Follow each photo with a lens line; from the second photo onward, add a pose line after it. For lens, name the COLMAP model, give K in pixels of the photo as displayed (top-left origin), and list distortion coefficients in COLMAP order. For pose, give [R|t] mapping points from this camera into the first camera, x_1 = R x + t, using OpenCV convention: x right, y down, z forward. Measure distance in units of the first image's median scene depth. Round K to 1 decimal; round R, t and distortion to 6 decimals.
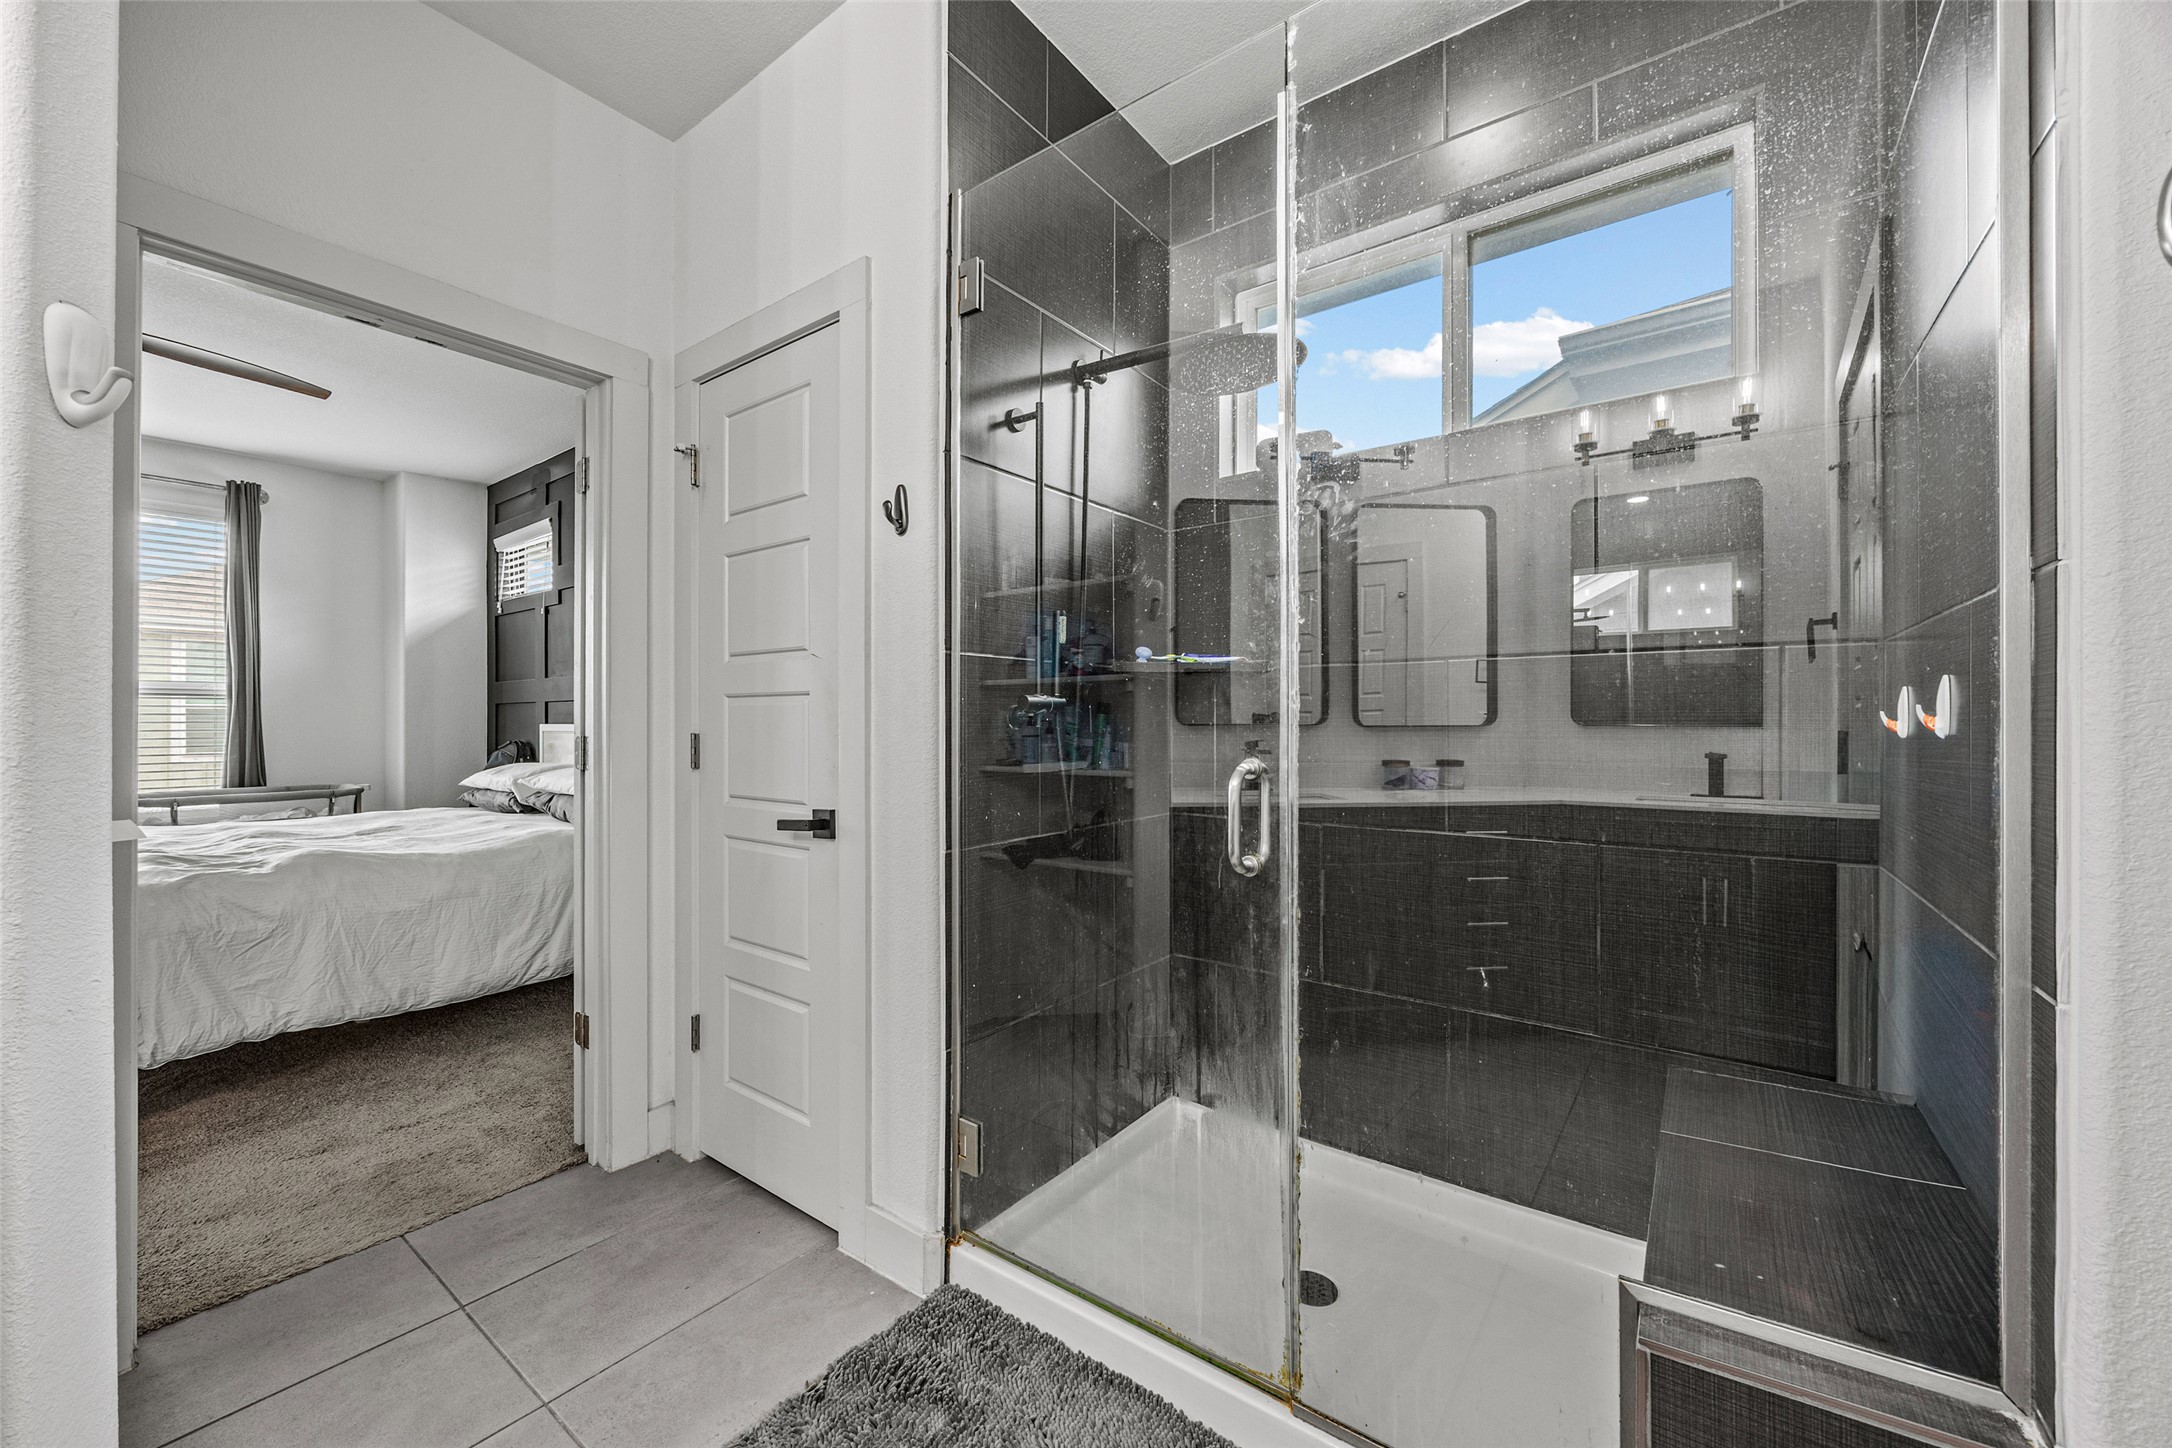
lens RADIAL K [[839.3, 0, 1079.4], [0, 839.3, 719.1], [0, 0, 1]] dist [0.002153, -0.000033]
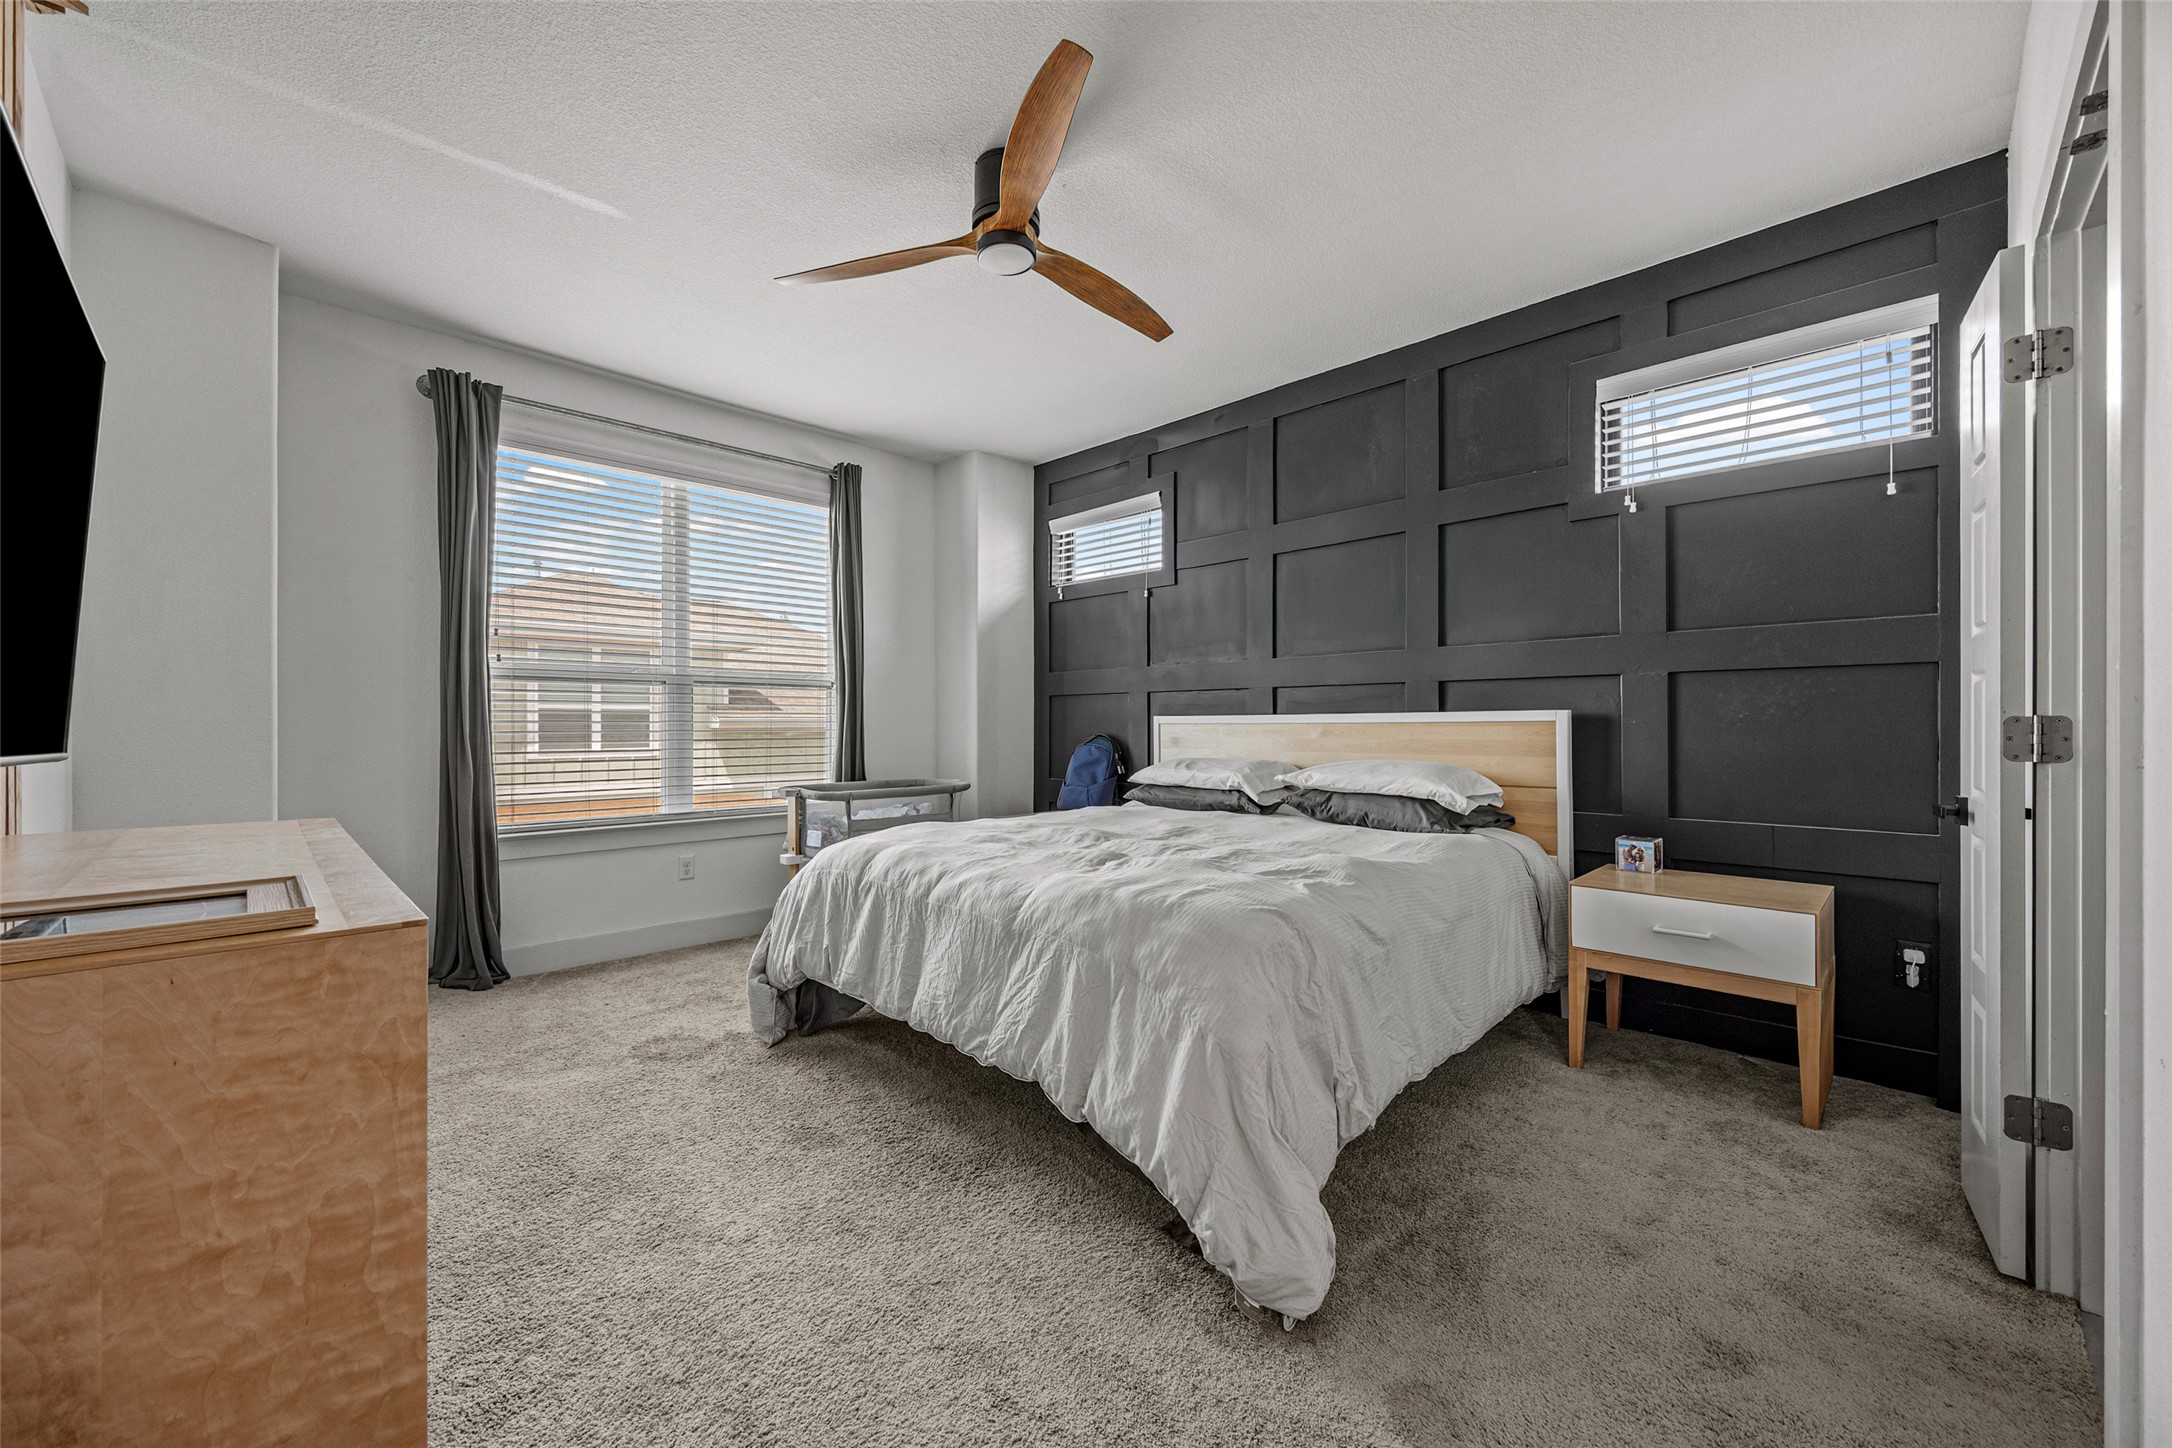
lens RADIAL K [[839.3, 0, 1086.4], [0, 839.3, 720.5], [0, 0, 1]] dist [0.002153, -0.000033]
pose [[0.992274, 0.002463, -0.124041, -0.593810], [-0.003066, 0.999984, -0.004670, 0.014671], [0.124028, 0.005014, 0.992266, 0.081973]]
